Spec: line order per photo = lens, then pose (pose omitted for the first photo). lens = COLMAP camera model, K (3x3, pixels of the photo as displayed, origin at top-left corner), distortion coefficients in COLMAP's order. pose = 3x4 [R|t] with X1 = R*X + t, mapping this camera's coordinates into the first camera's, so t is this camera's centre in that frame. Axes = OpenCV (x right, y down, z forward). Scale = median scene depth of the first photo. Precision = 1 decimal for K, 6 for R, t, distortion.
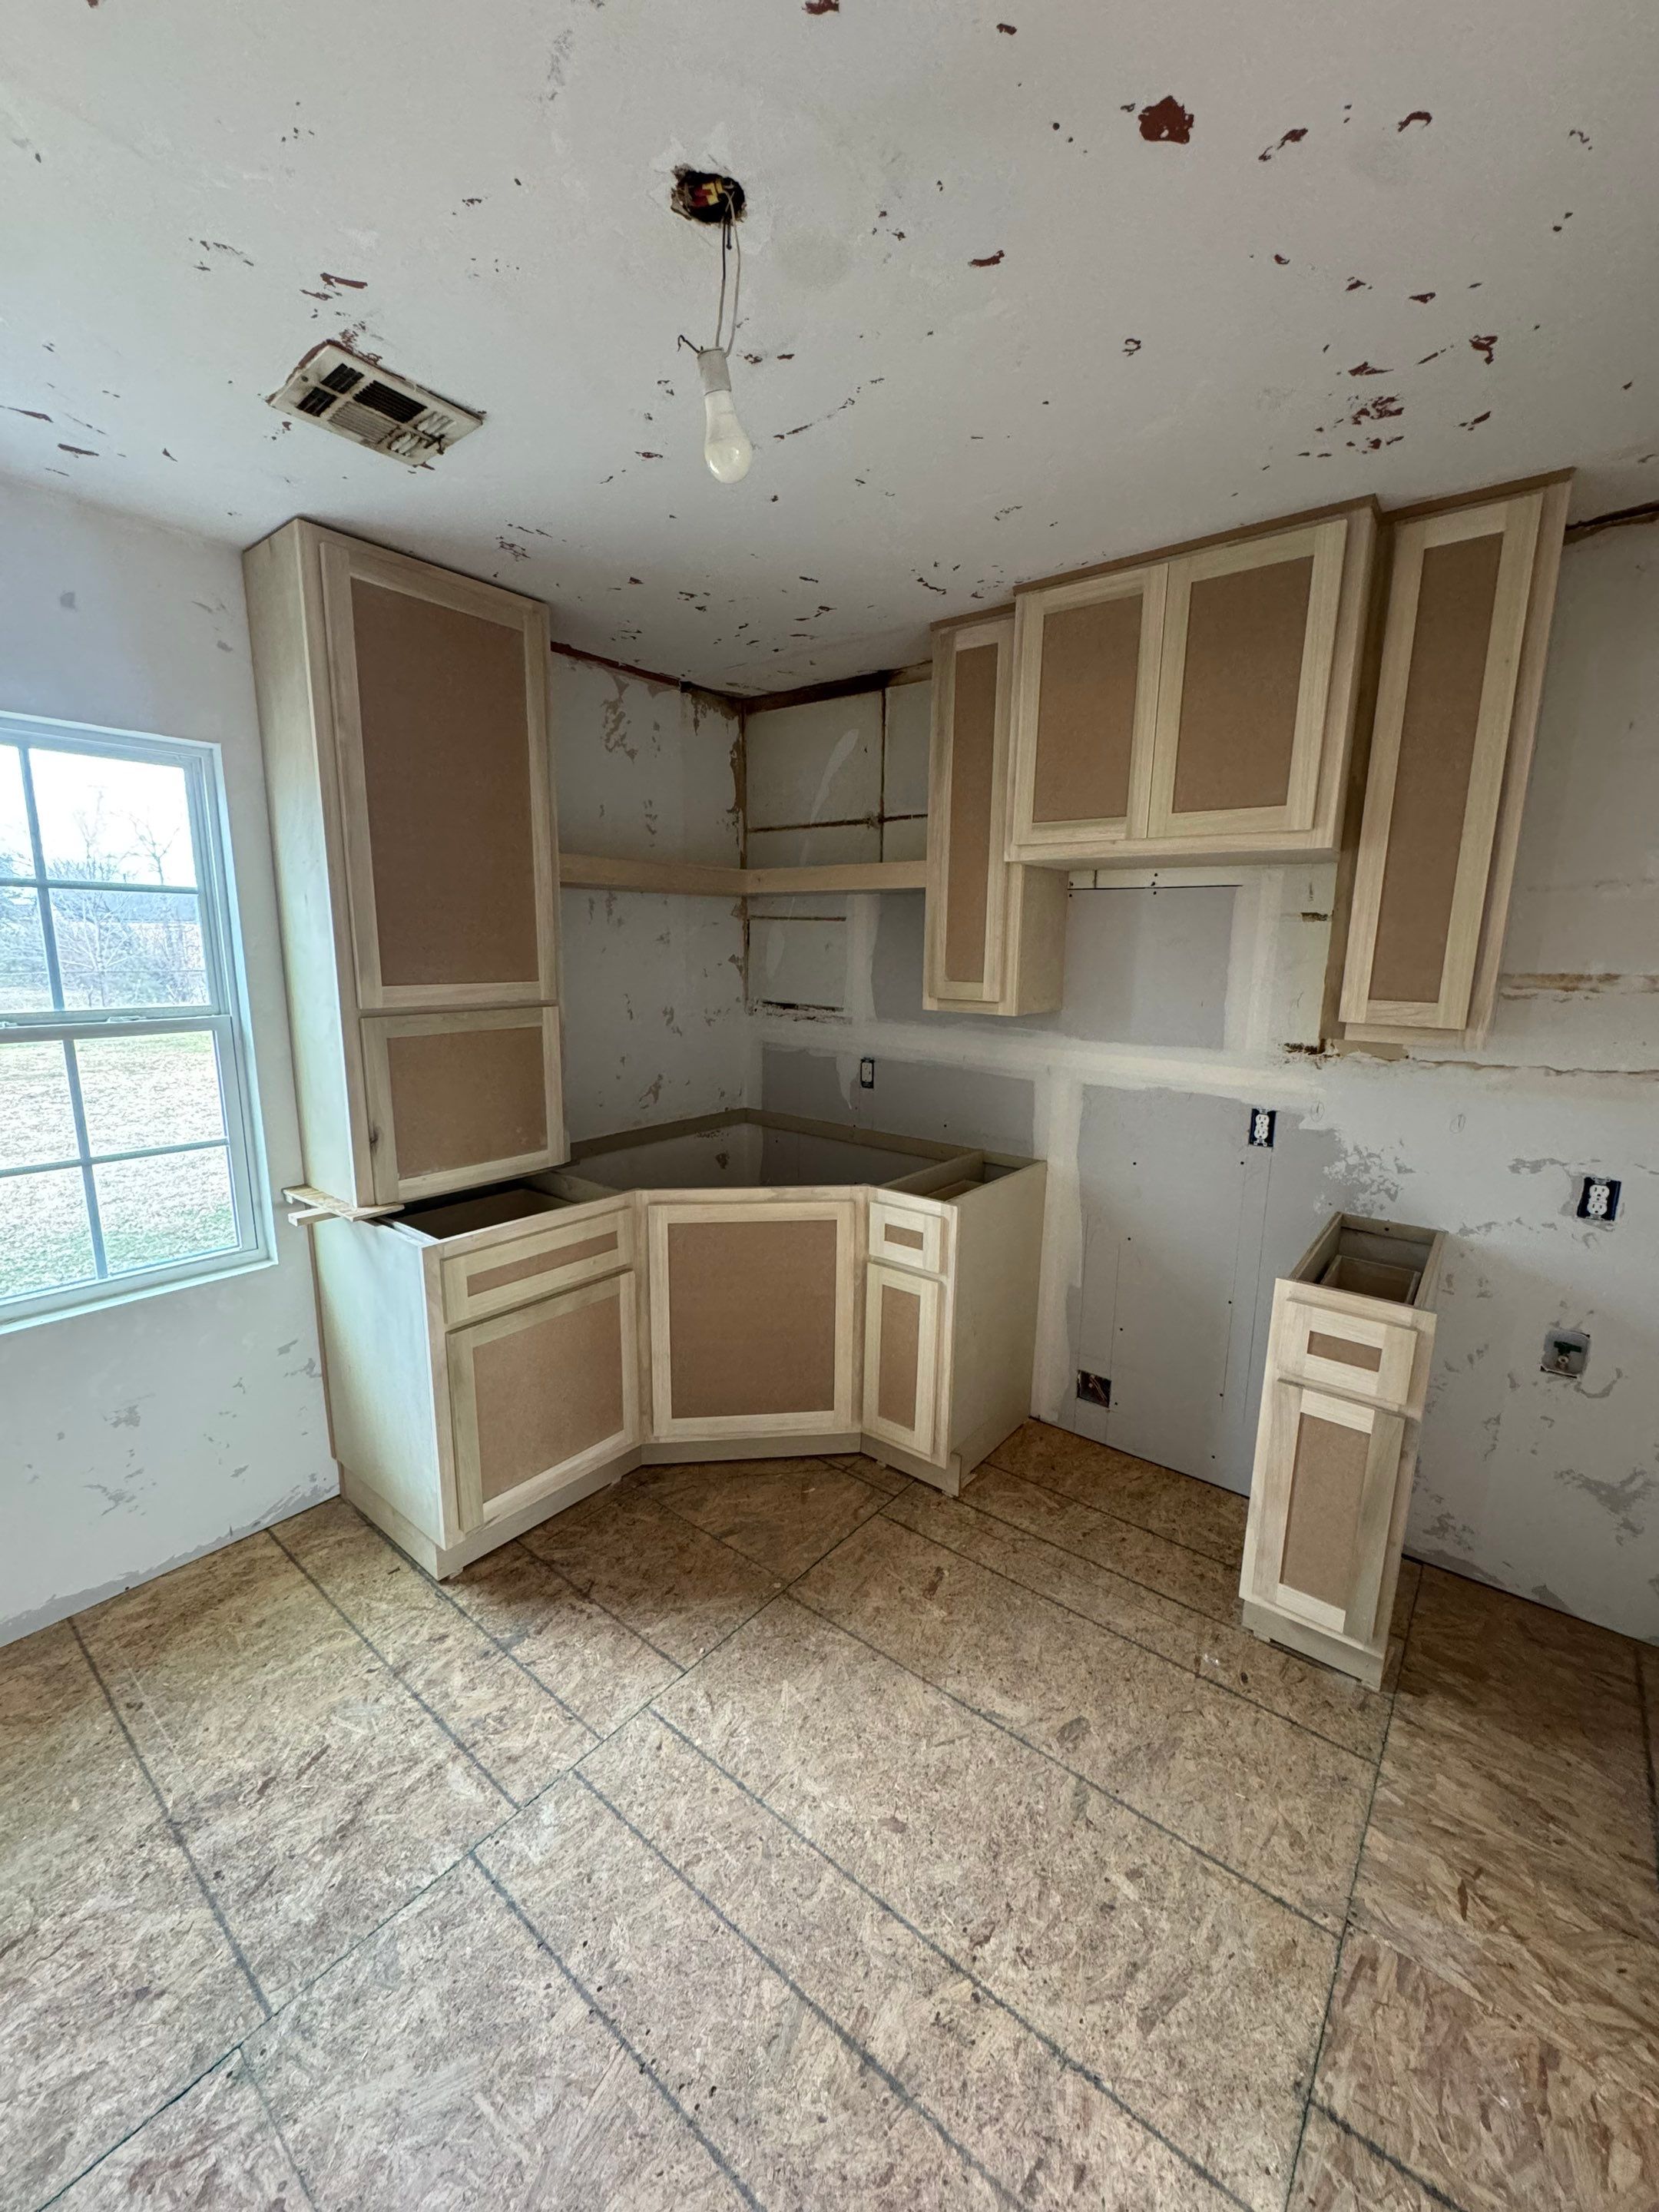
lens RADIAL K [[883.8, 0, 829.4], [0, 883.8, 1110.5], [0, 0, 1]] dist [0.000477, -0.000143]
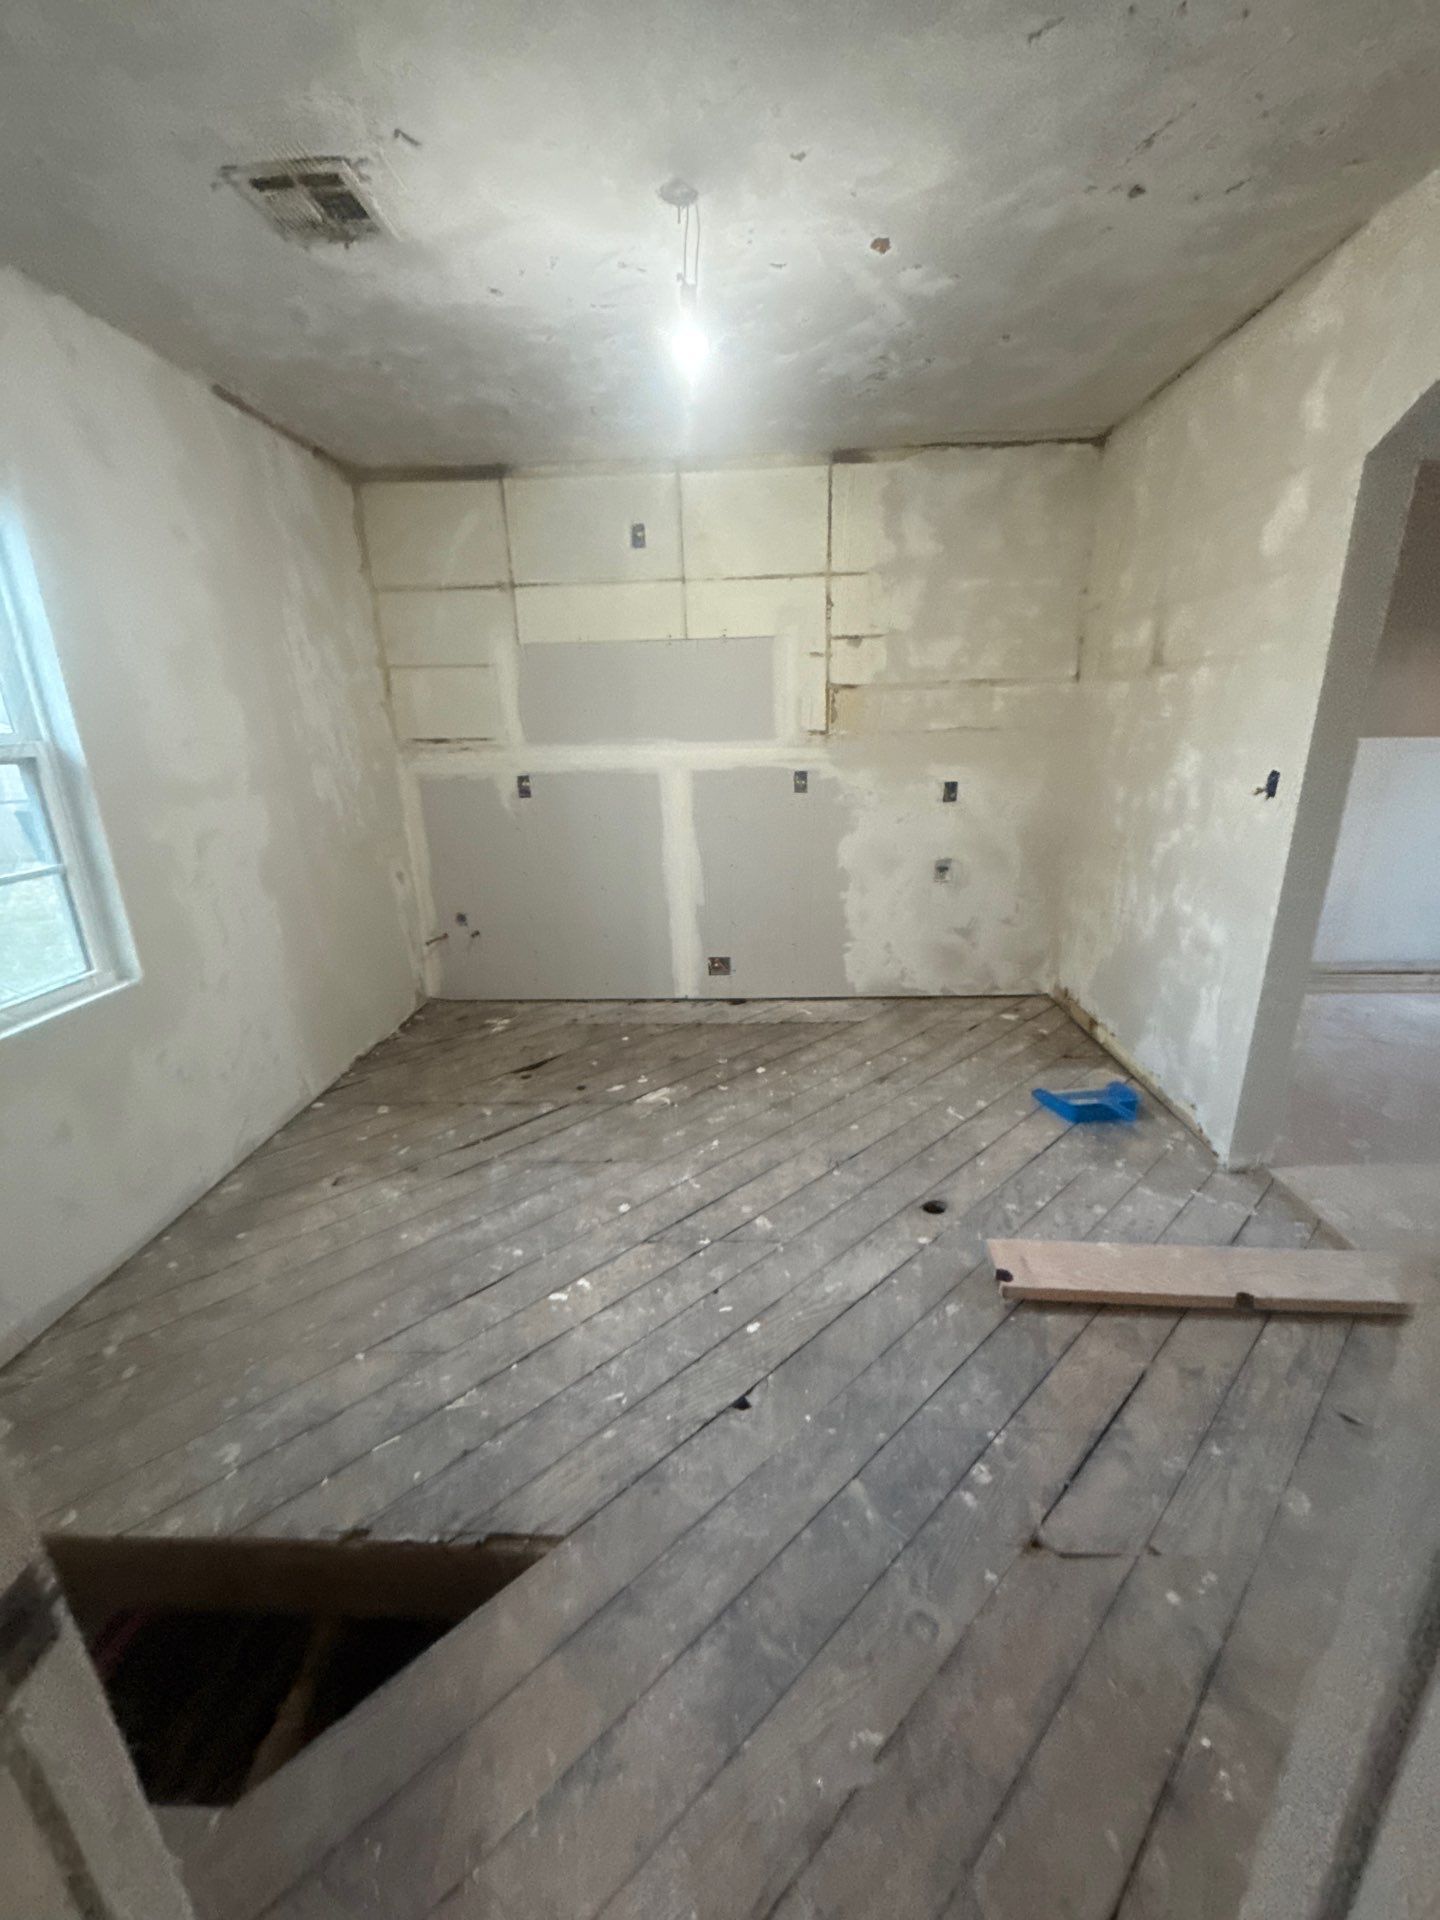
lens RADIAL K [[767.1, 0, 719.9], [0, 767.1, 963.9], [0, 0, 1]] dist [0.000477, -0.000143]
pose [[0.810055, -0.212425, 0.546523, -0.431152], [0.148880, 0.976037, 0.158701, 0.083945], [-0.567139, -0.047191, 0.822269, -0.137991]]
